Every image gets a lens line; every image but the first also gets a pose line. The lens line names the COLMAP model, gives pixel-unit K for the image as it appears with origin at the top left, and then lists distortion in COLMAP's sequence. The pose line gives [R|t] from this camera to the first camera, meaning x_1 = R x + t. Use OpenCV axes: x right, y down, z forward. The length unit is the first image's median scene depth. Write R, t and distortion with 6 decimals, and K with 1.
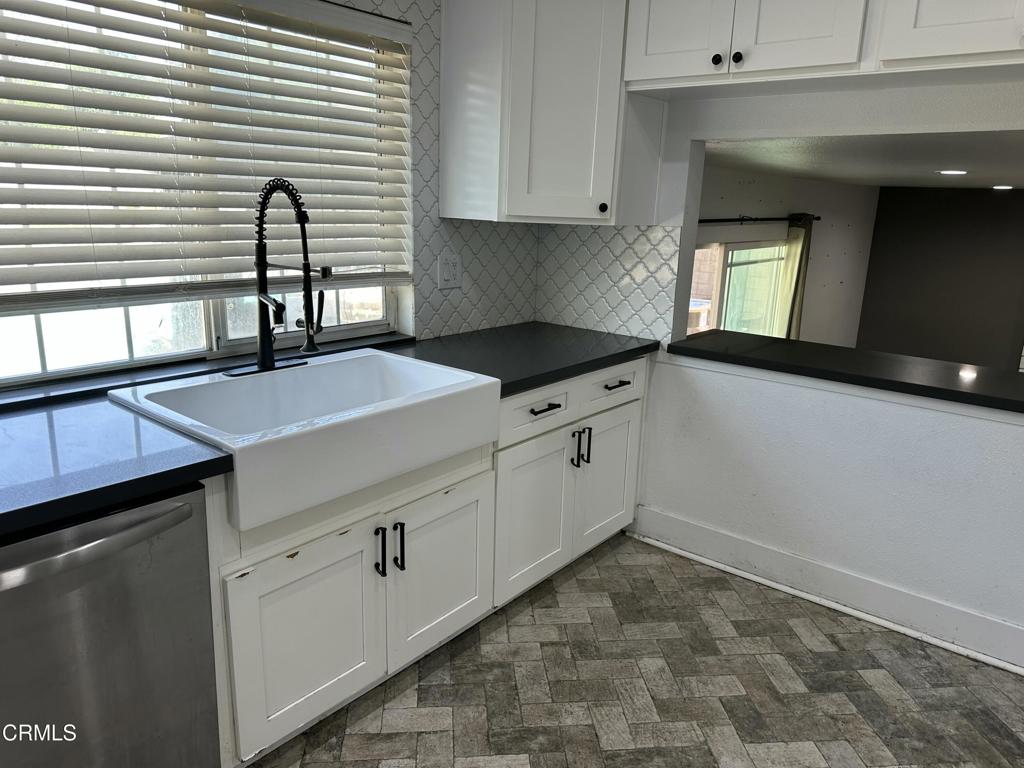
lens RADIAL K [[724.2, 0, 516.0], [0, 724.2, 382.5], [0, 0, 1]] dist [0.085457, -0.114041]
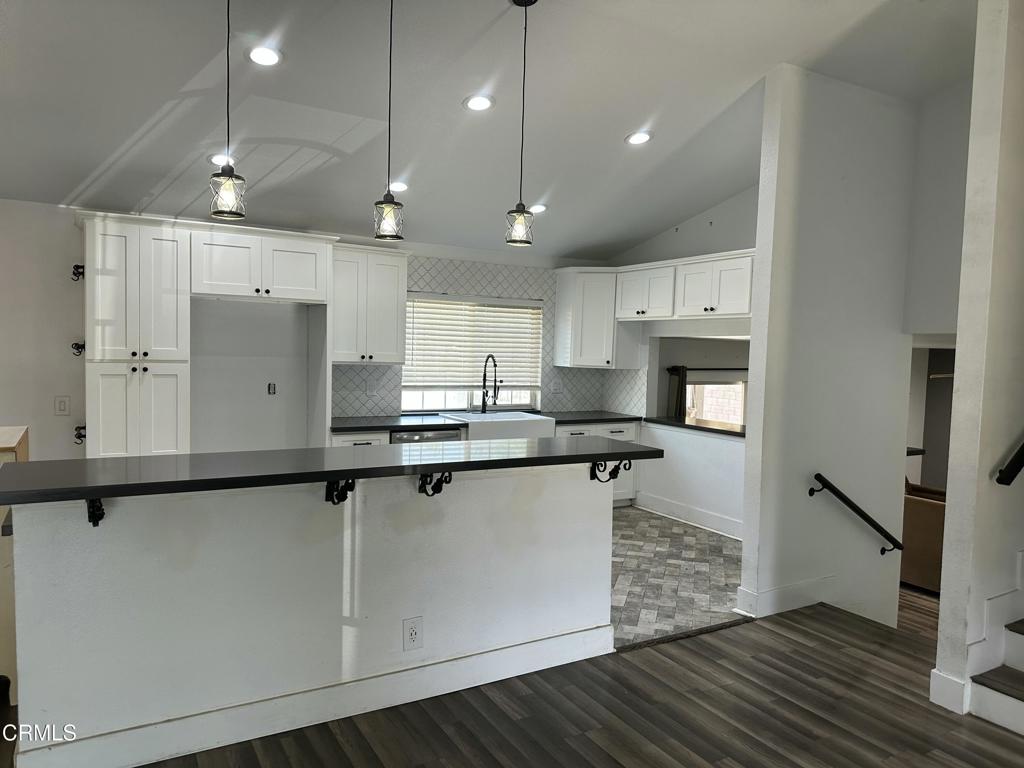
lens RADIAL K [[724.2, 0, 516.8], [0, 724.2, 383.5], [0, 0, 1]] dist [0.085457, -0.114041]
pose [[0.935437, 0.009280, -0.353373, 0.711908], [-0.082039, 0.978061, -0.191486, 0.353750], [0.343843, 0.208113, 0.915675, -1.454541]]
